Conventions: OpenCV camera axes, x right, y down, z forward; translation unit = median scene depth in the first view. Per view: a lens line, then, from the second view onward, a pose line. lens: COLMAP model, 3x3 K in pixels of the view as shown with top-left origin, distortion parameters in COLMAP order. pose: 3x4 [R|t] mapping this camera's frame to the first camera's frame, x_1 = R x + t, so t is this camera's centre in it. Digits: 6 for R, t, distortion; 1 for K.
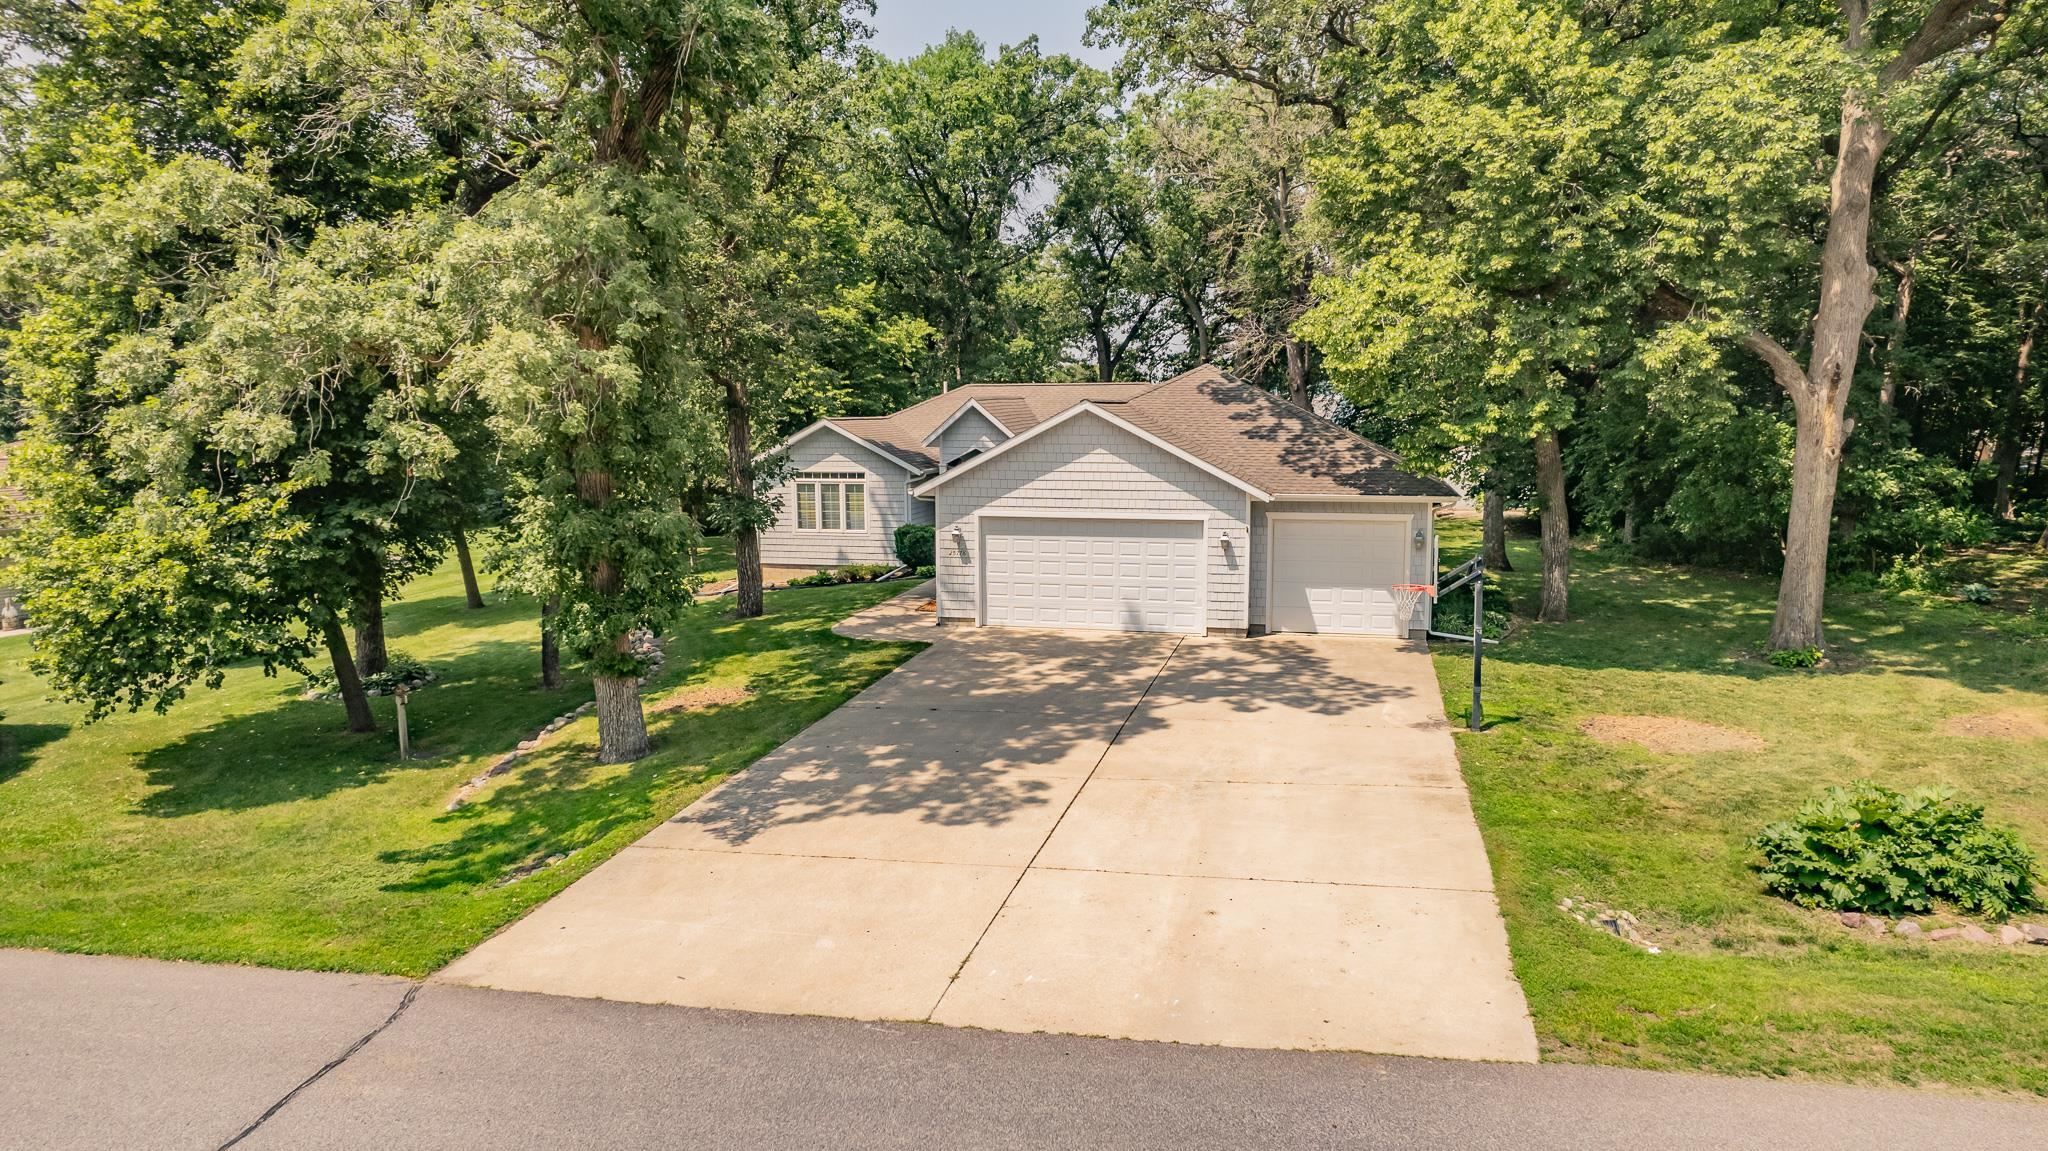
lens RADIAL K [[1293.9, 0, 1041.4], [0, 1293.9, 579.2], [0, 0, 1]] dist [-0.053749, 0.037086]
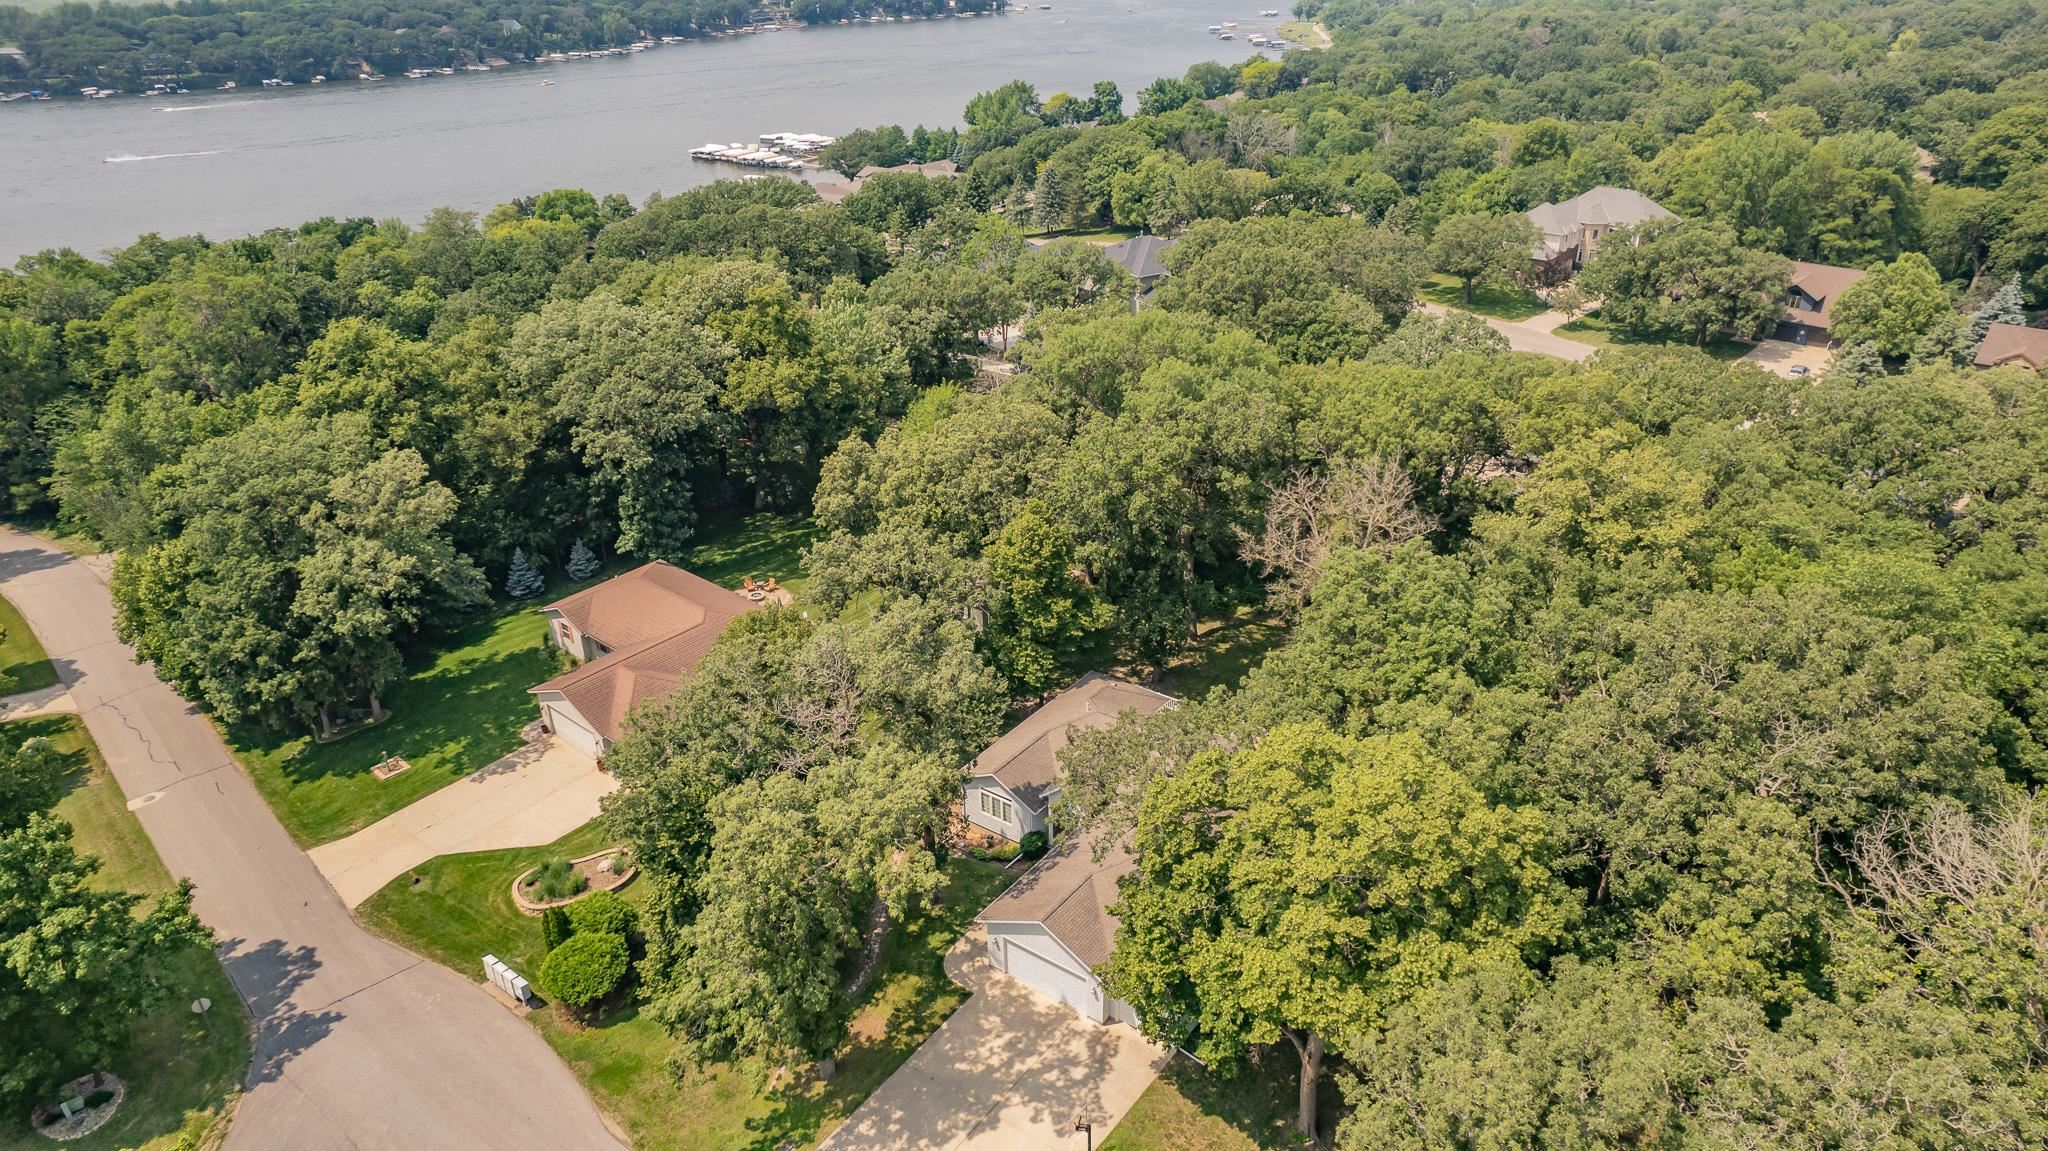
lens RADIAL K [[1293.9, 0, 1040.8], [0, 1293.9, 574.7], [0, 0, 1]] dist [-0.053749, 0.037086]
pose [[0.925533, 0.174133, -0.336254, 0.836788], [-0.054263, 0.939819, 0.337337, -1.790695], [0.374759, -0.293970, 0.879282, -0.963612]]
